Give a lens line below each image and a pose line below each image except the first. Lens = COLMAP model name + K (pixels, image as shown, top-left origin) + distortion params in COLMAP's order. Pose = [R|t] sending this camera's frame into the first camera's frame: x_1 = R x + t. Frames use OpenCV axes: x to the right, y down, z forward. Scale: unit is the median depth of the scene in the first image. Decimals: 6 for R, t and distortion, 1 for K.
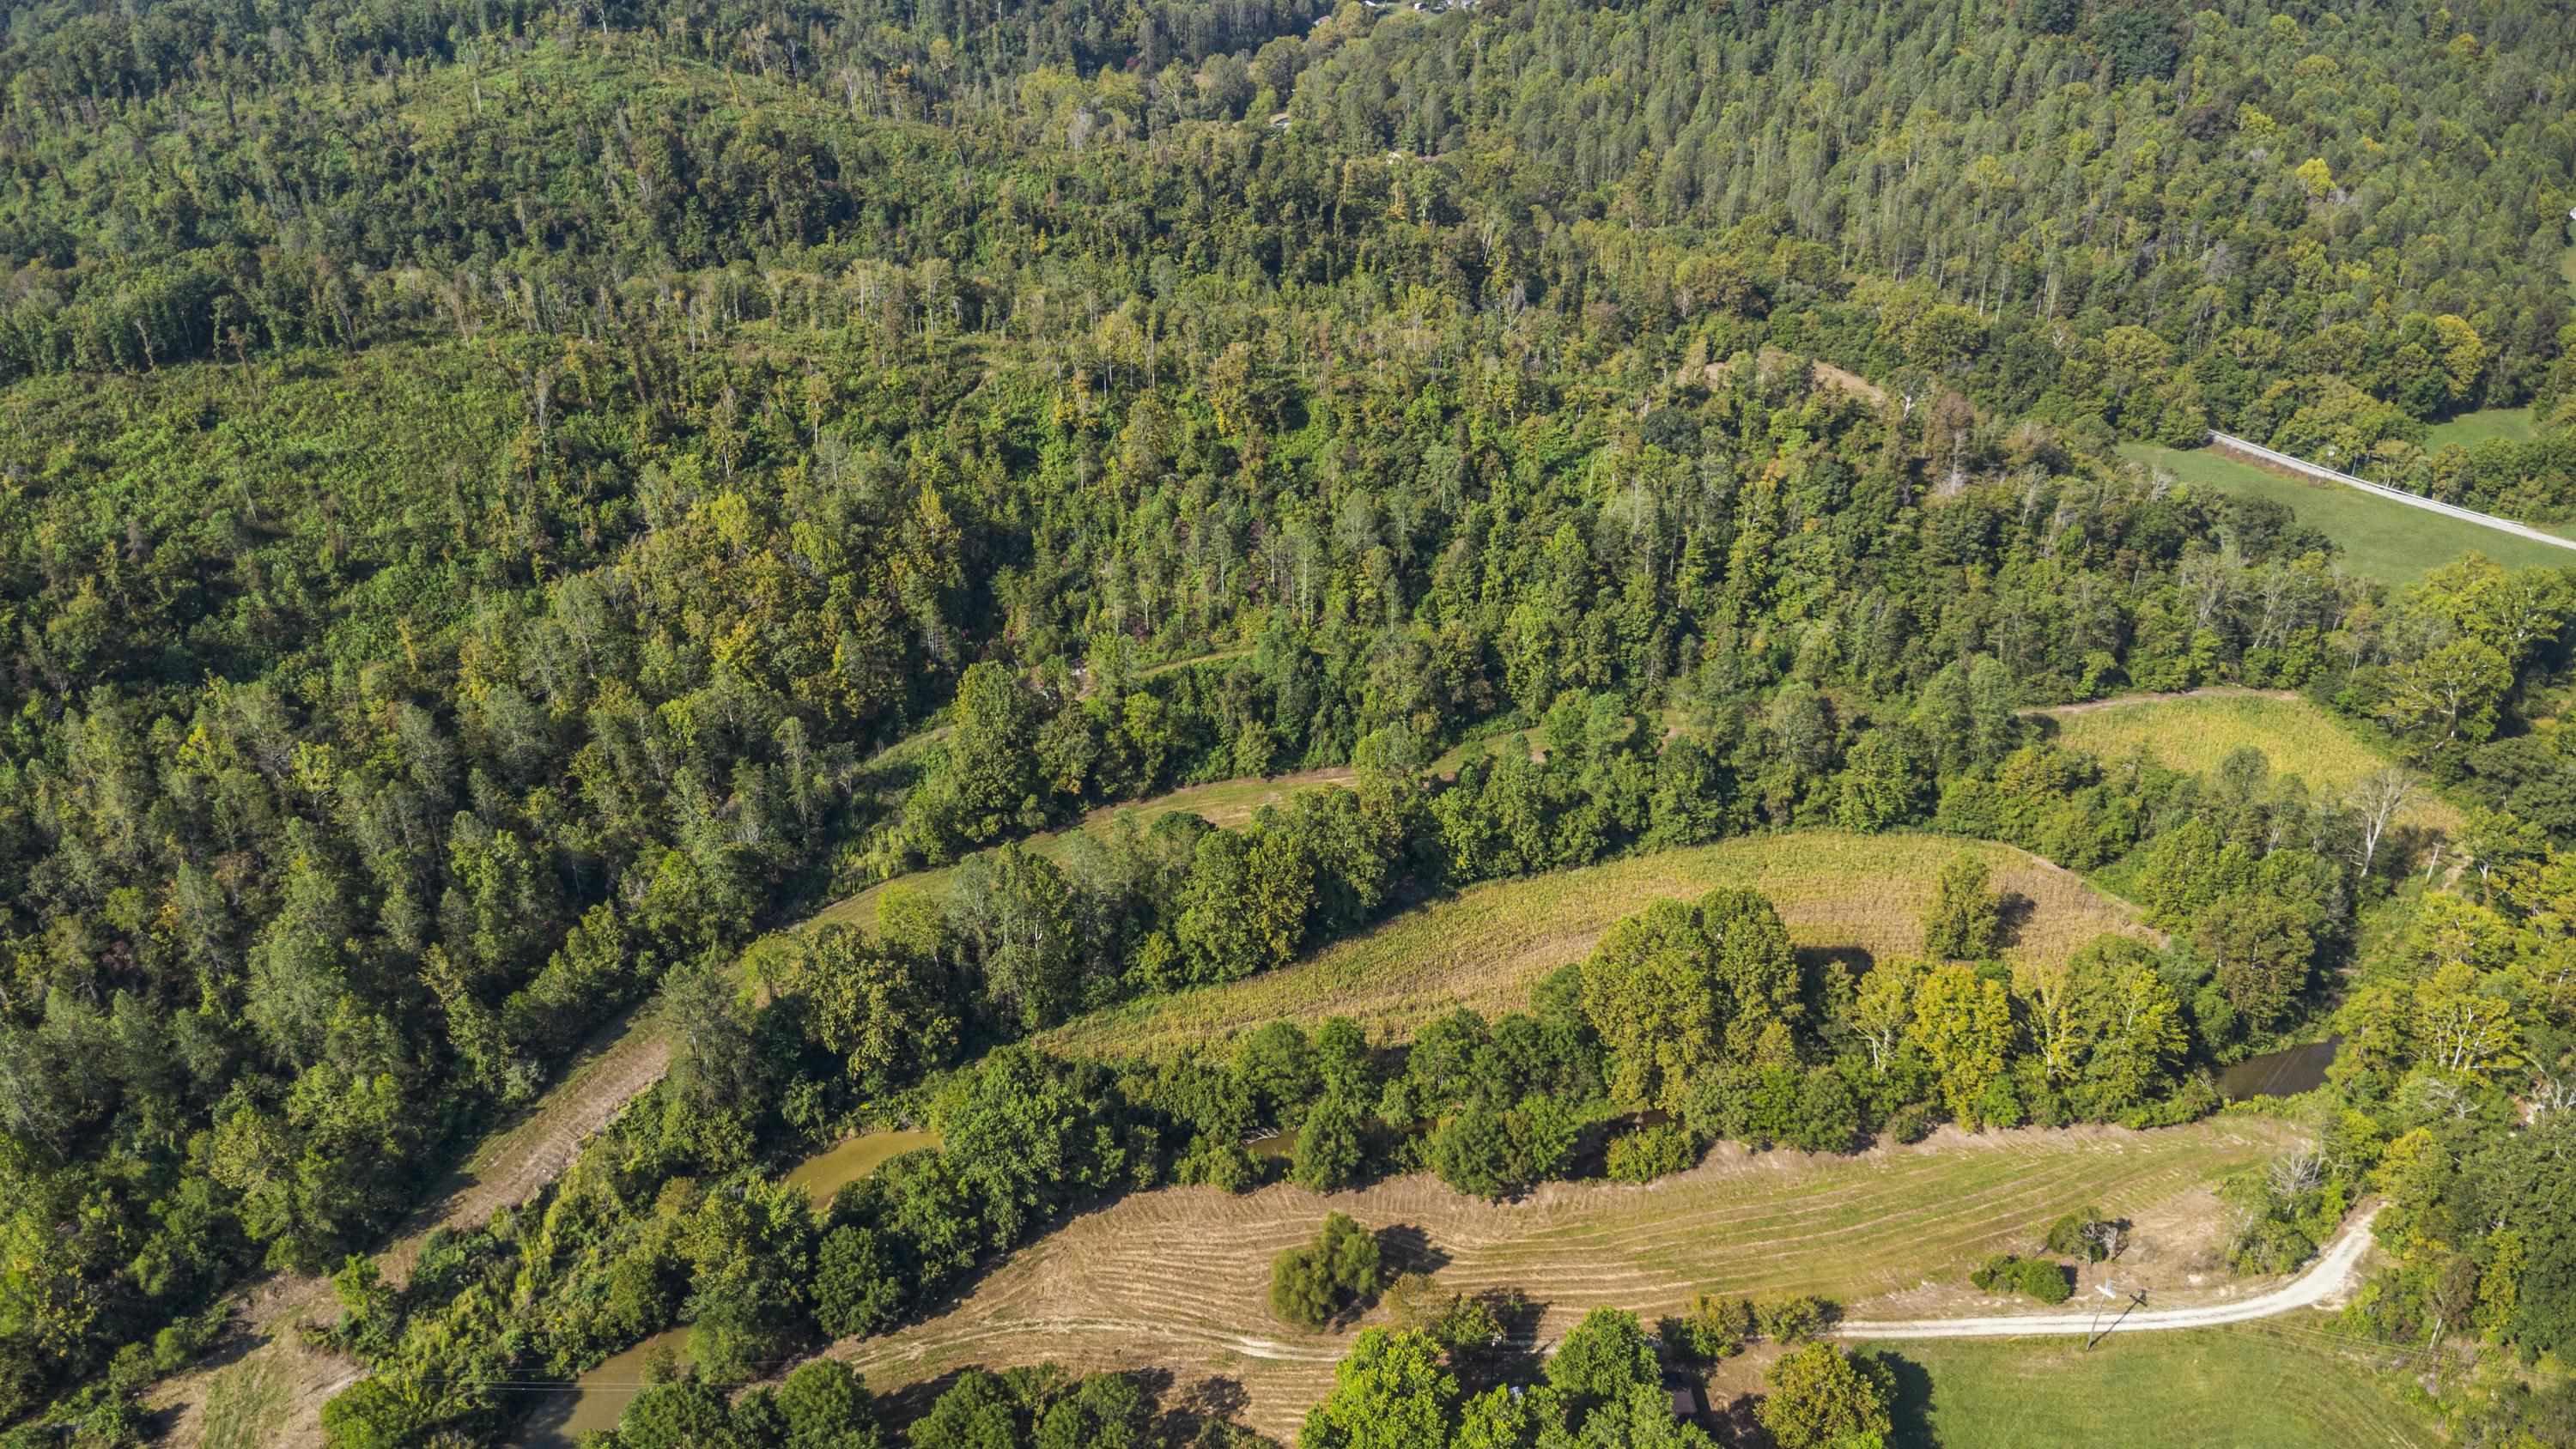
lens RADIAL K [[1861.7, 0, 1285.6], [0, 1861.7, 717.9], [0, 0, 1]] dist [0.033287, -0.050427]
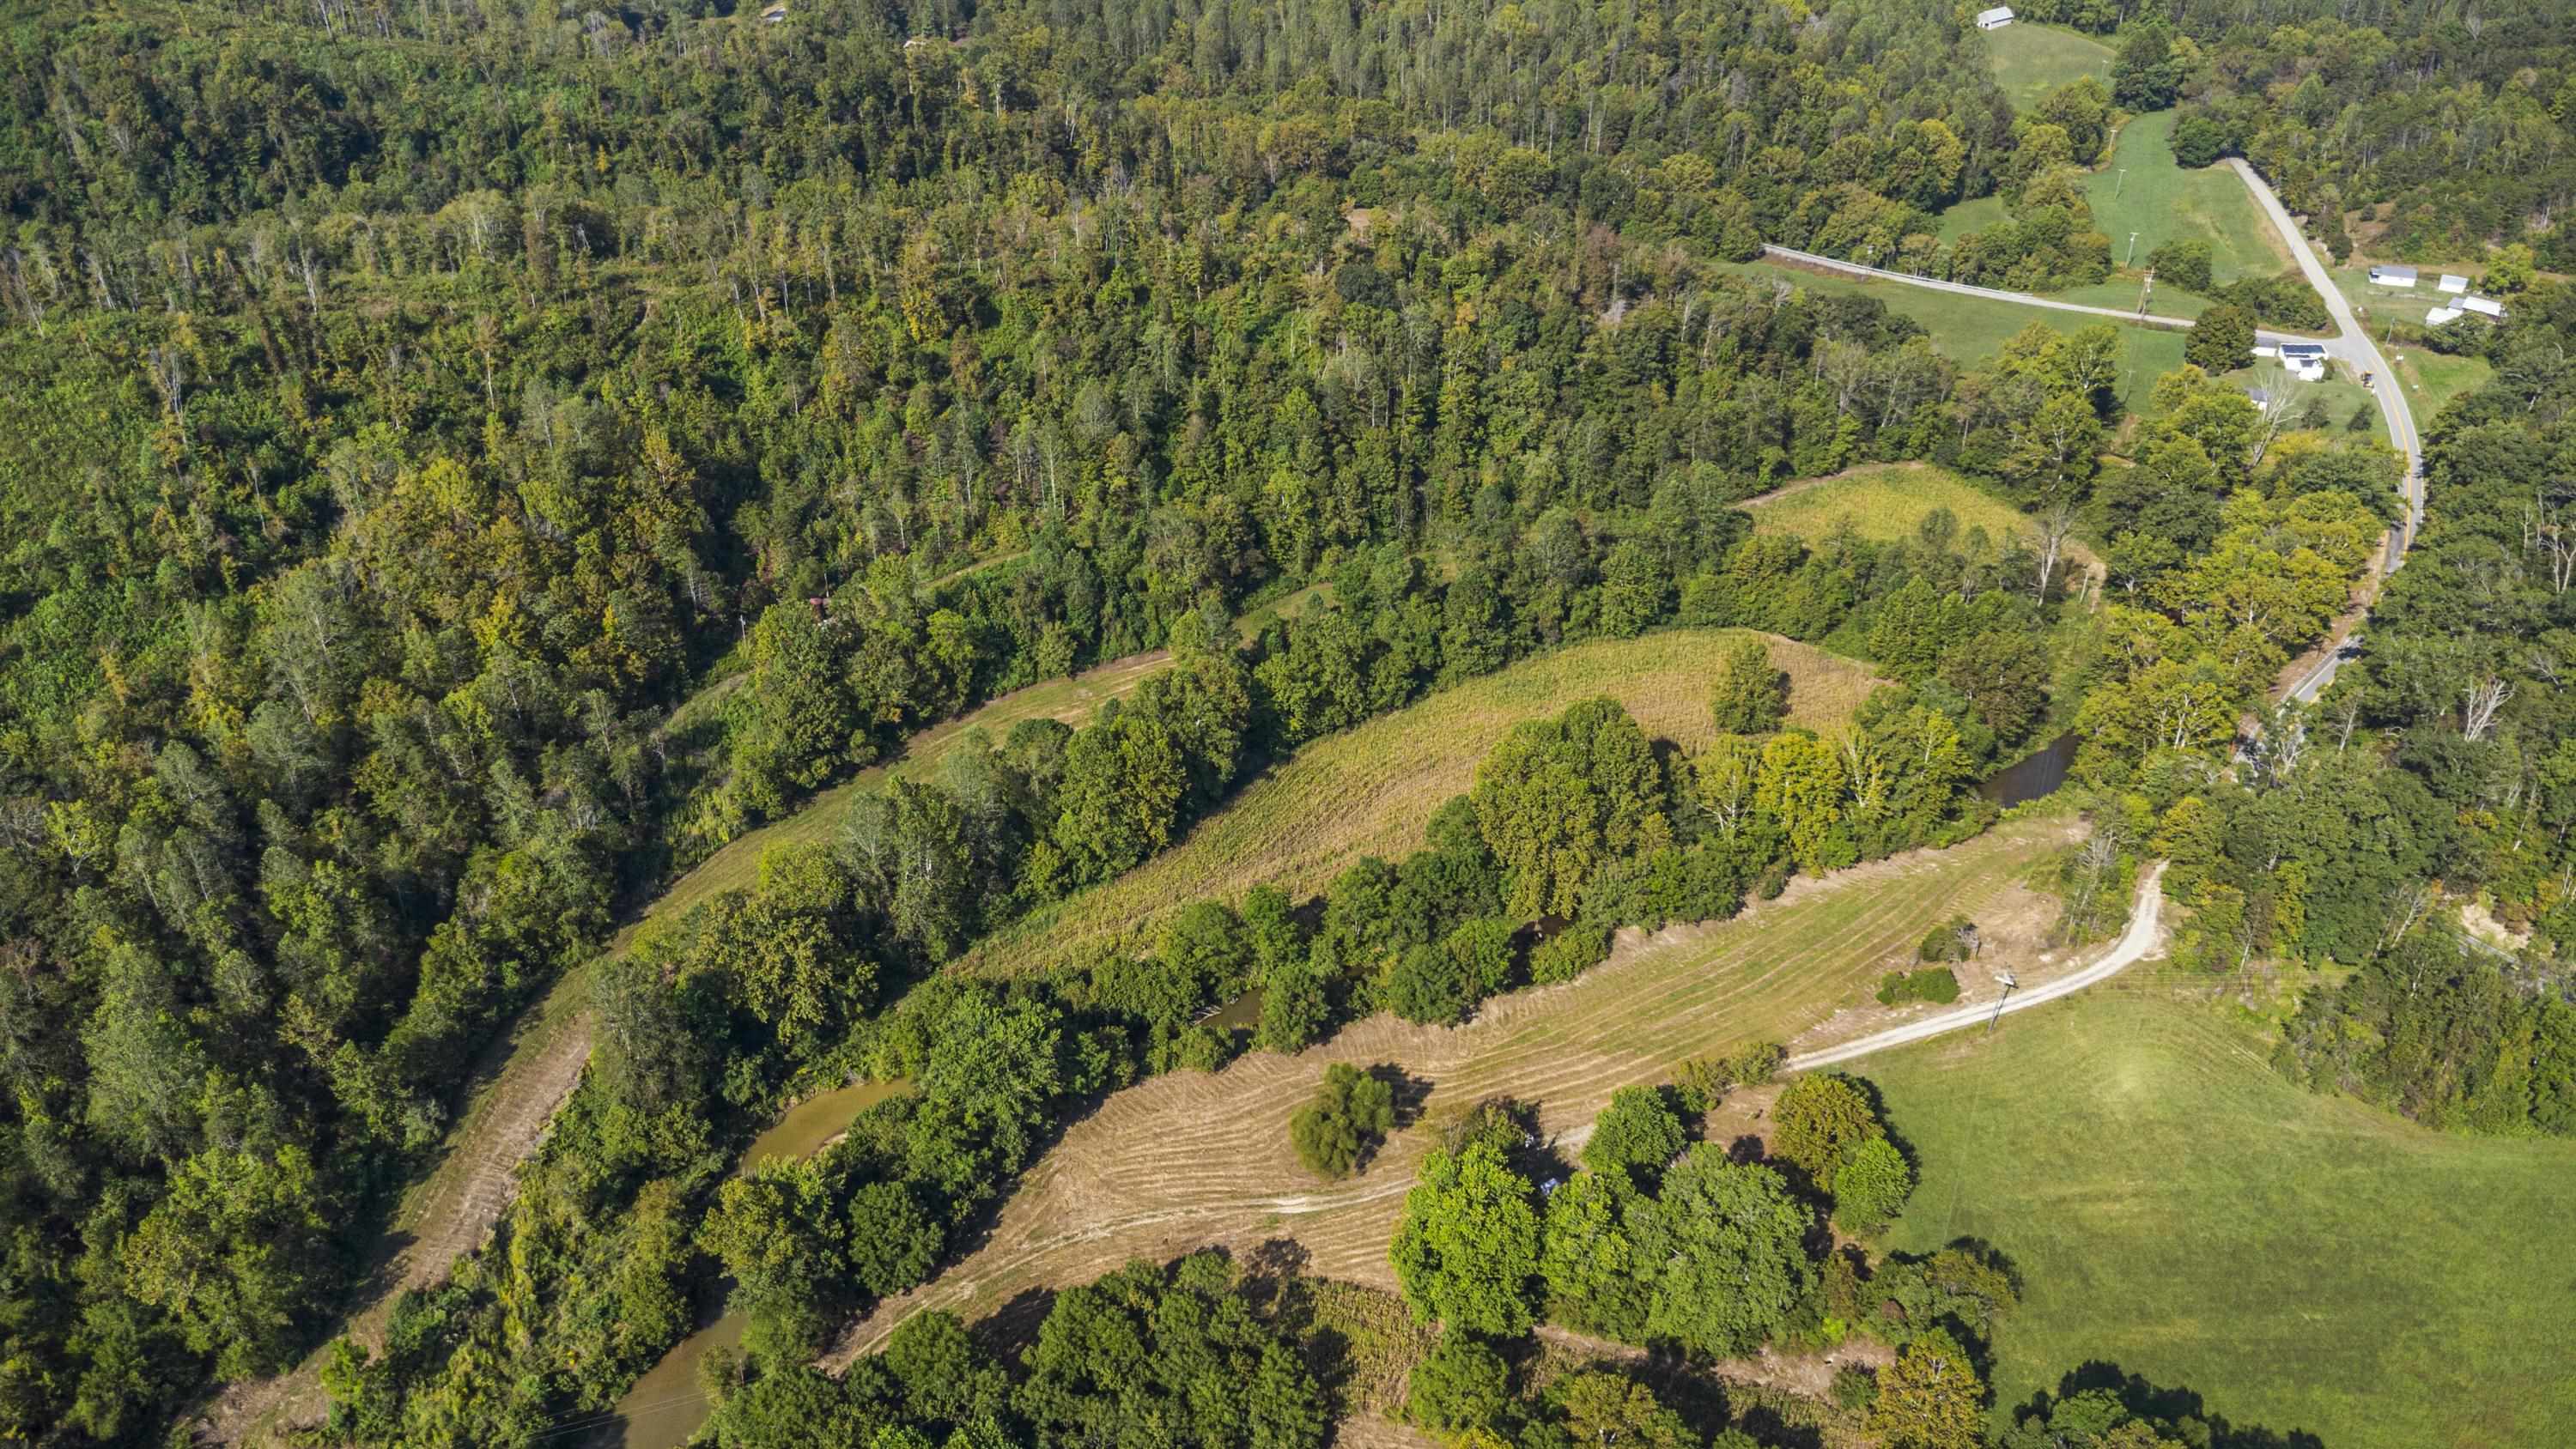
lens RADIAL K [[1861.7, 0, 1285.6], [0, 1861.7, 717.9], [0, 0, 1]] dist [0.033287, -0.050427]
pose [[0.948892, -0.165379, 0.268800, -0.176878], [0.150209, 0.985713, 0.076205, -0.004988], [-0.277563, -0.031934, 0.960177, 0.014308]]
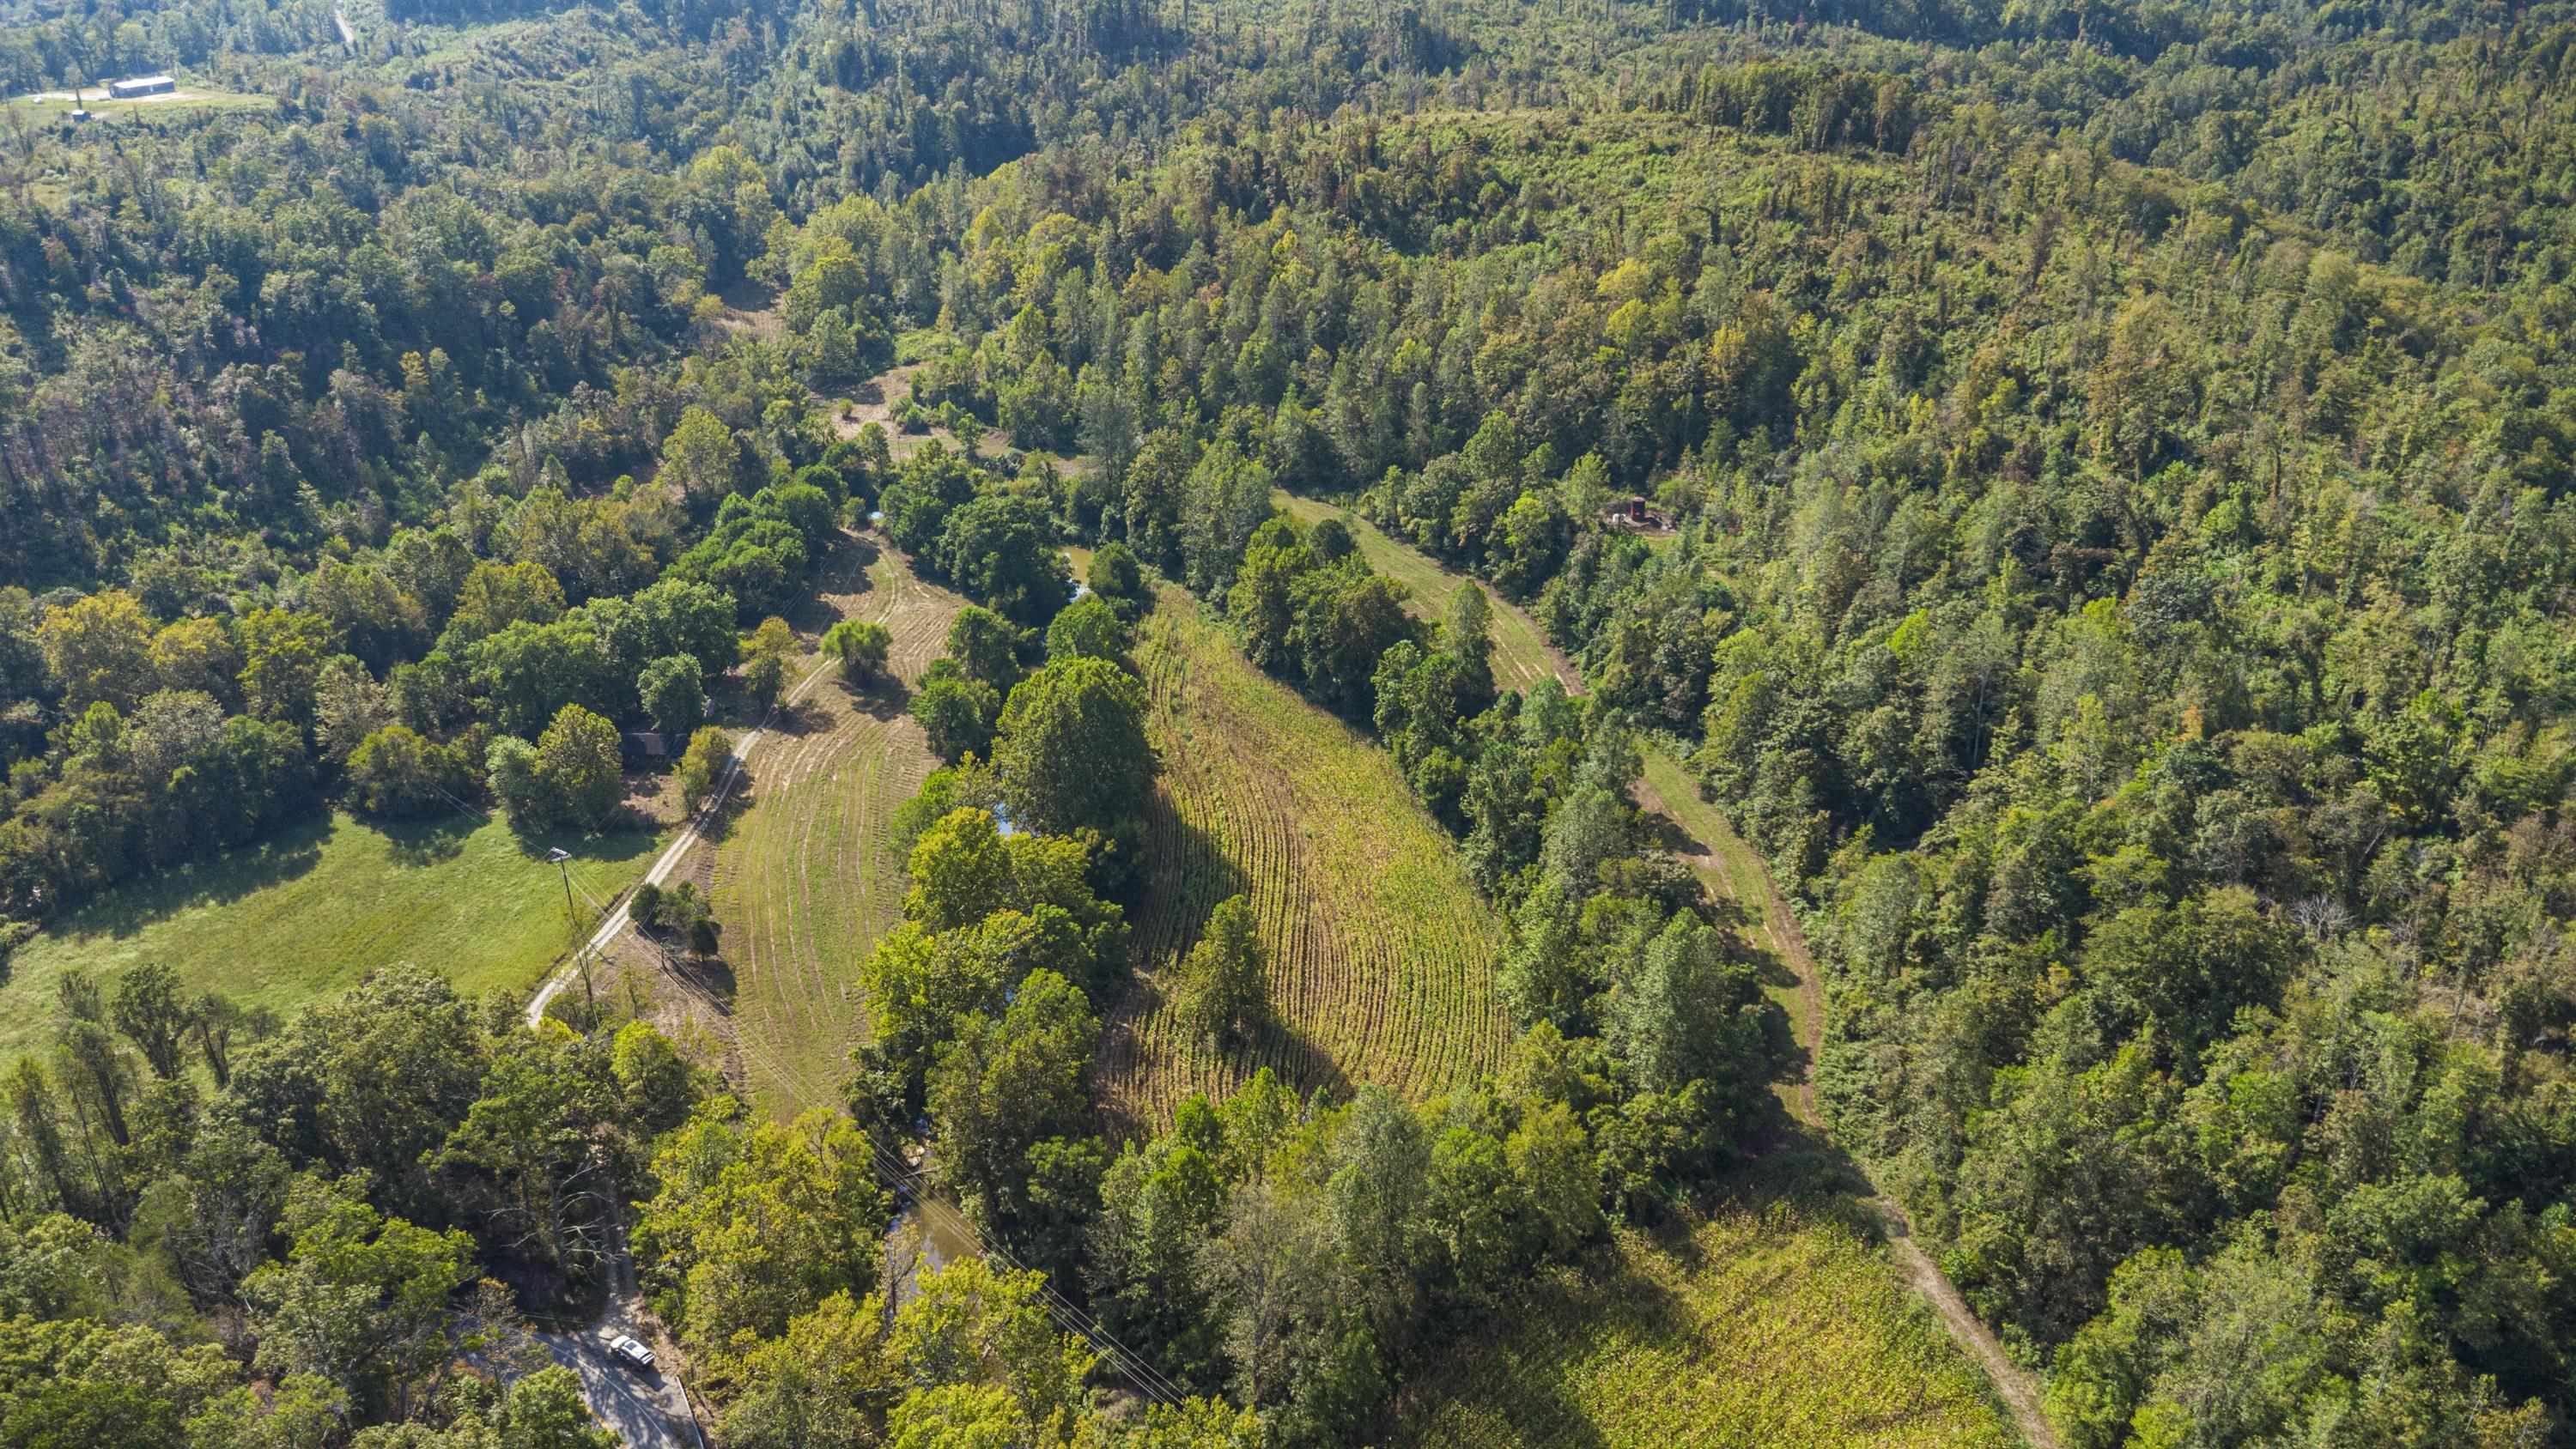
lens RADIAL K [[1861.7, 0, 1285.6], [0, 1861.7, 717.9], [0, 0, 1]] dist [0.033287, -0.050427]
pose [[-0.059261, 0.424756, -0.903366, 0.903459], [-0.485978, 0.778199, 0.397784, -0.259664], [0.871960, 0.462589, 0.160305, 0.768868]]
